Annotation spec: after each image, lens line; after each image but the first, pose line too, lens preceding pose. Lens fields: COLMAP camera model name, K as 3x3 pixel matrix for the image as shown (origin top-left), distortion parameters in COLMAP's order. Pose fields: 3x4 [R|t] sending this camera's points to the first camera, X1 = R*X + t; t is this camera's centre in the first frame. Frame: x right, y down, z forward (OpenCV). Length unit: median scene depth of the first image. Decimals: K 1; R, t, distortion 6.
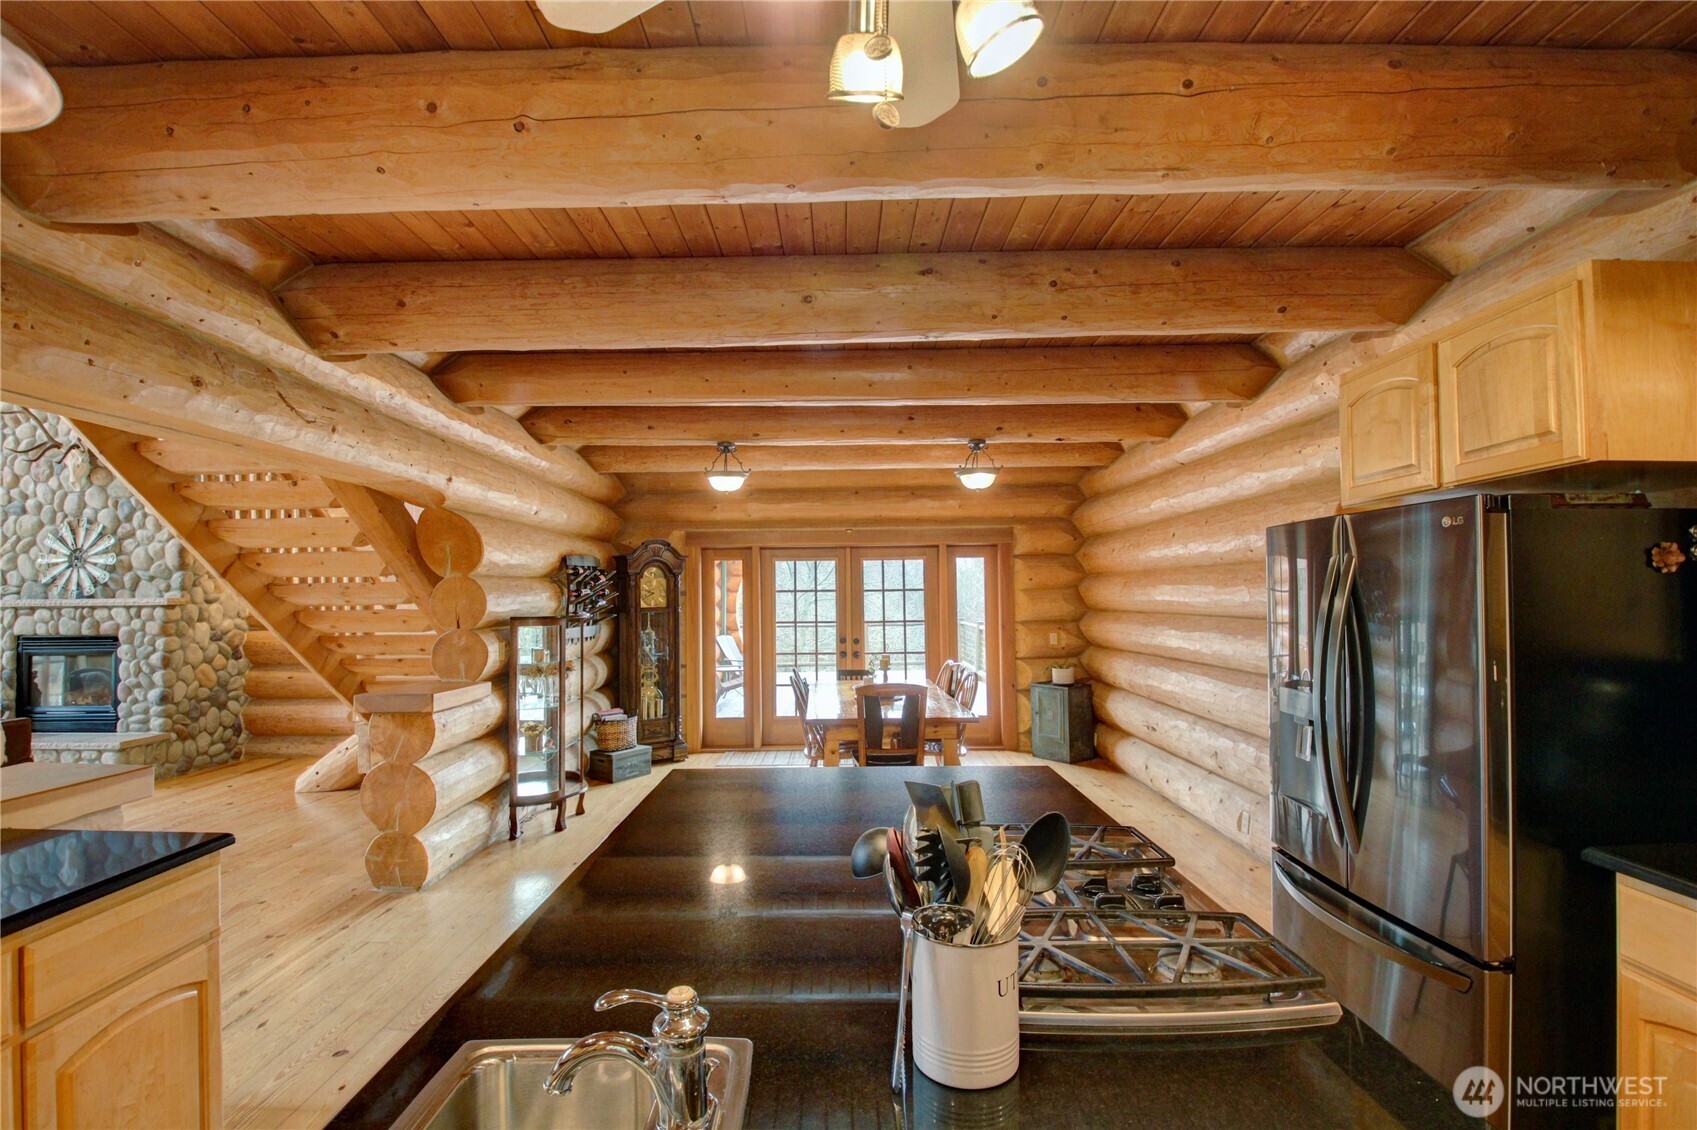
lens RADIAL K [[796.9, 0, 806.2], [0, 796.9, 591.6], [0, 0, 1]] dist [-0.000432, -0.018314]
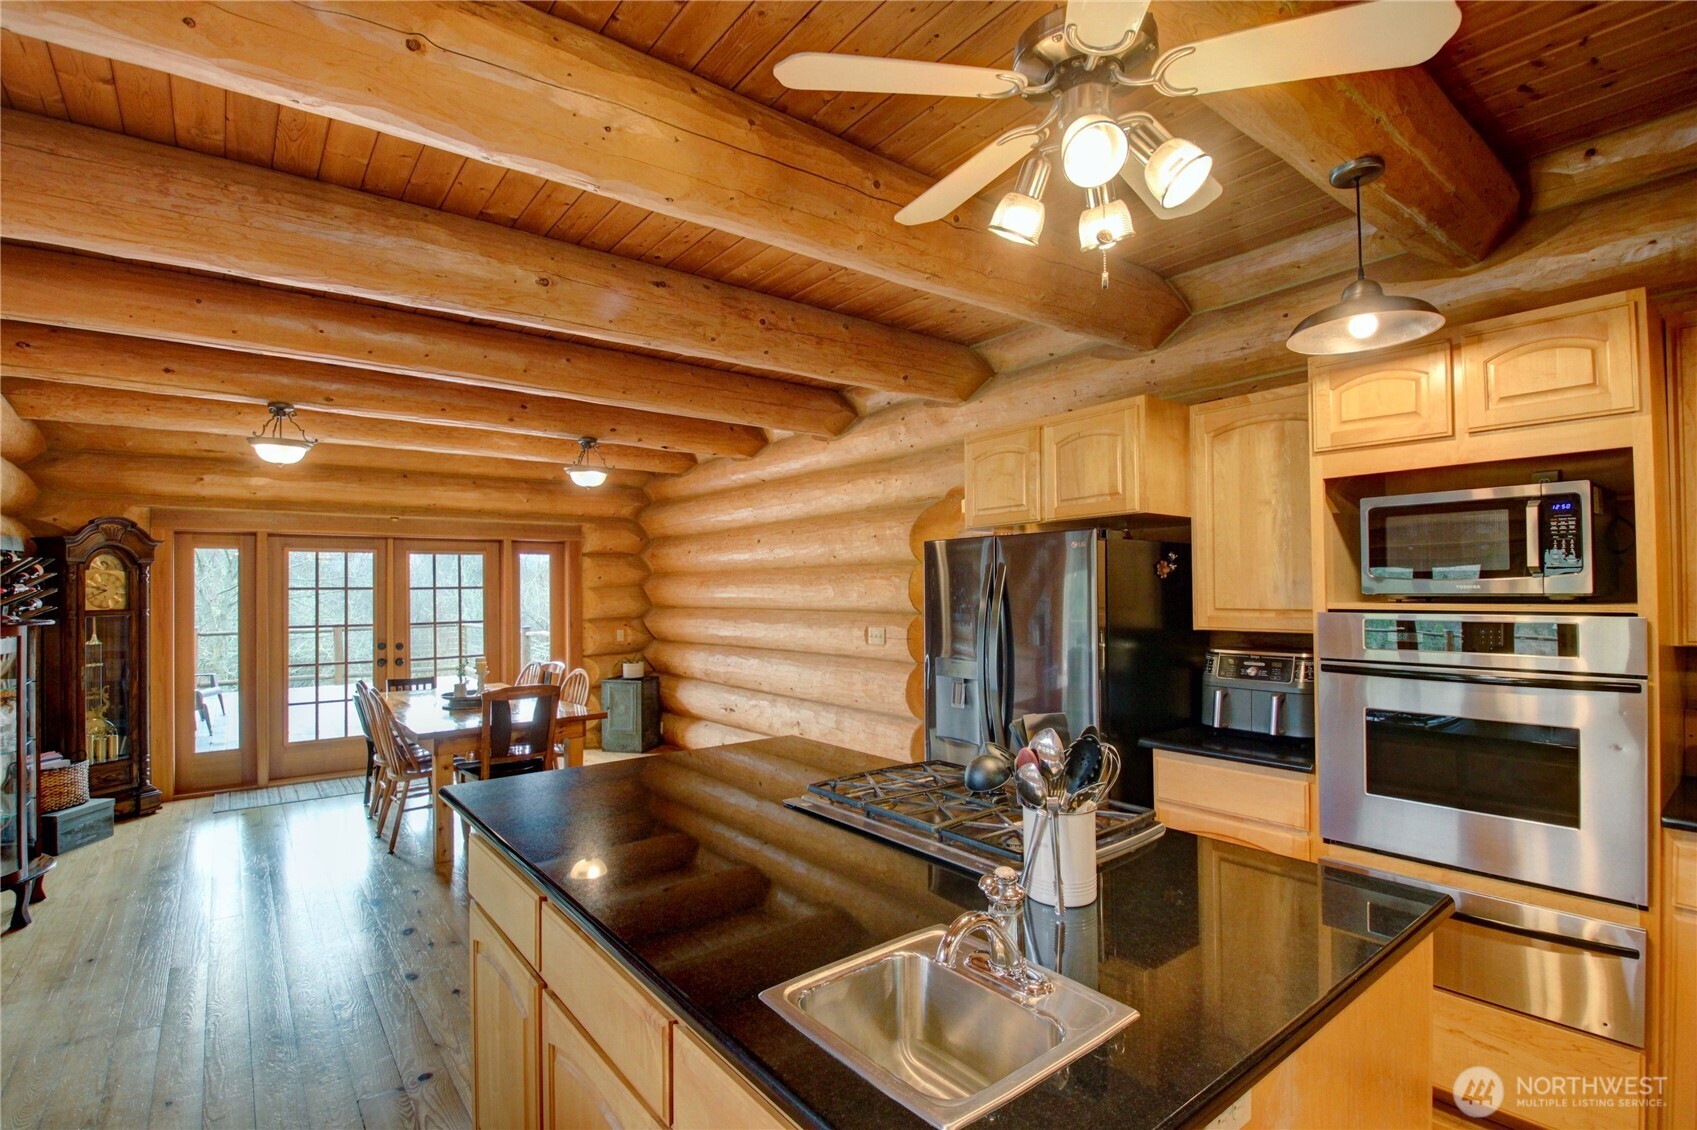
lens RADIAL K [[796.9, 0, 852.4], [0, 796.9, 591.4], [0, 0, 1]] dist [-0.000432, -0.018314]
pose [[0.773590, 0.001354, 0.633685, -0.166276], [-0.001938, 0.999998, 0.000229, 0.002067], [-0.633683, -0.001405, 0.773591, 0.011753]]
